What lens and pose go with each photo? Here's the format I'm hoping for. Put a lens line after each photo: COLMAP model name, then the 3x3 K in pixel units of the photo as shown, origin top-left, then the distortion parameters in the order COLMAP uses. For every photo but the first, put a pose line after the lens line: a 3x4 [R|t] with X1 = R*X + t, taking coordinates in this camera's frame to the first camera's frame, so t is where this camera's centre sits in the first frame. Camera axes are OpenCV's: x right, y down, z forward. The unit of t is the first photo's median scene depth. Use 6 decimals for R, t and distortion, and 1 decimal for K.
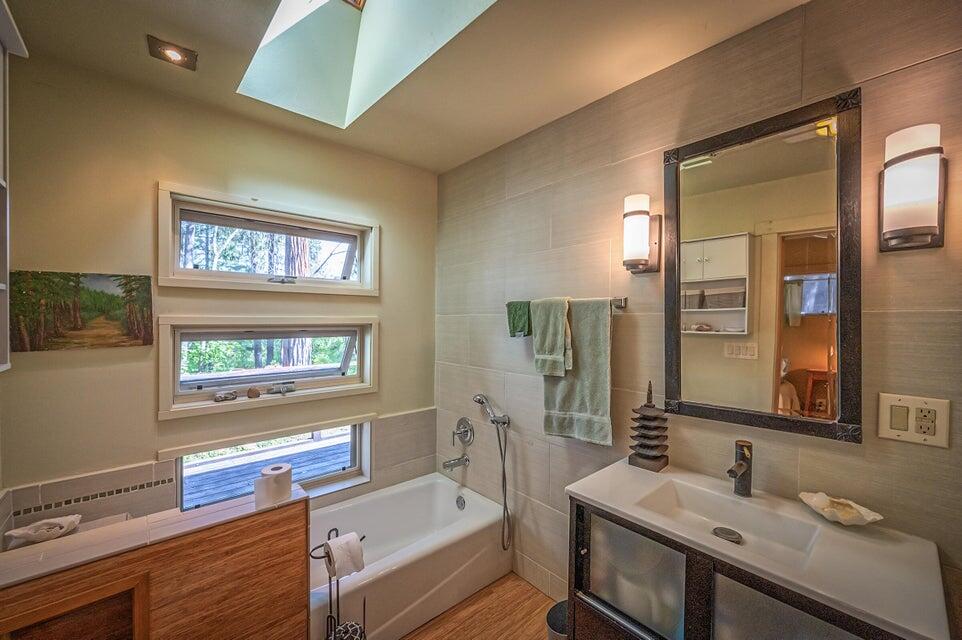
lens RADIAL K [[379.0, 0, 484.4], [0, 379.0, 322.8], [0, 0, 1]] dist [0.001414, 0.000239]
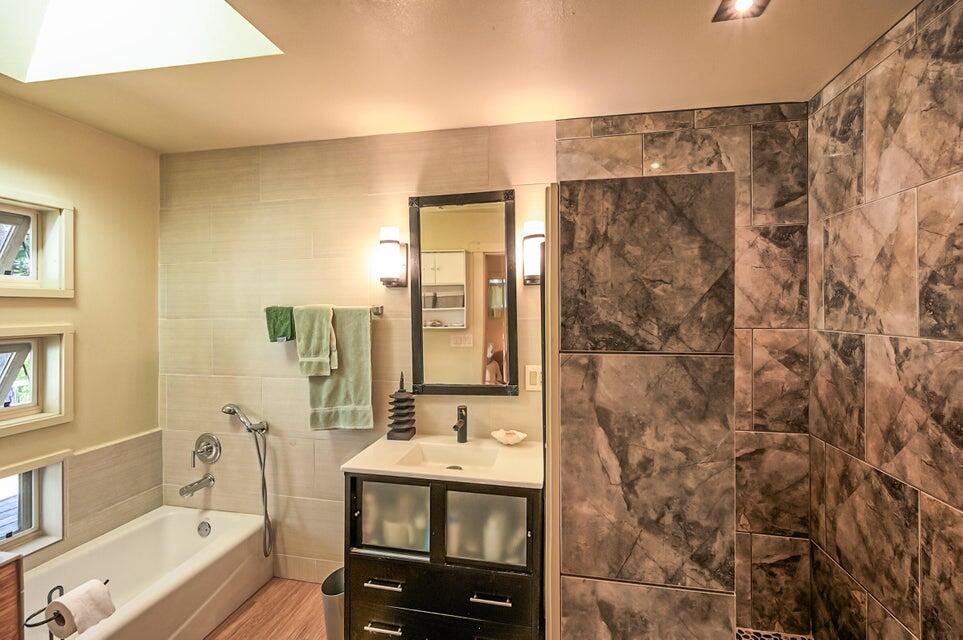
lens RADIAL K [[403.7, 0, 482.7], [0, 403.7, 312.5], [0, 0, 1]] dist [-0.005858, -0.000763]
pose [[0.801526, -0.014879, 0.597775, -0.132021], [0.016907, 0.999855, 0.002217, -0.038154], [-0.597721, 0.008330, 0.801661, -0.219109]]
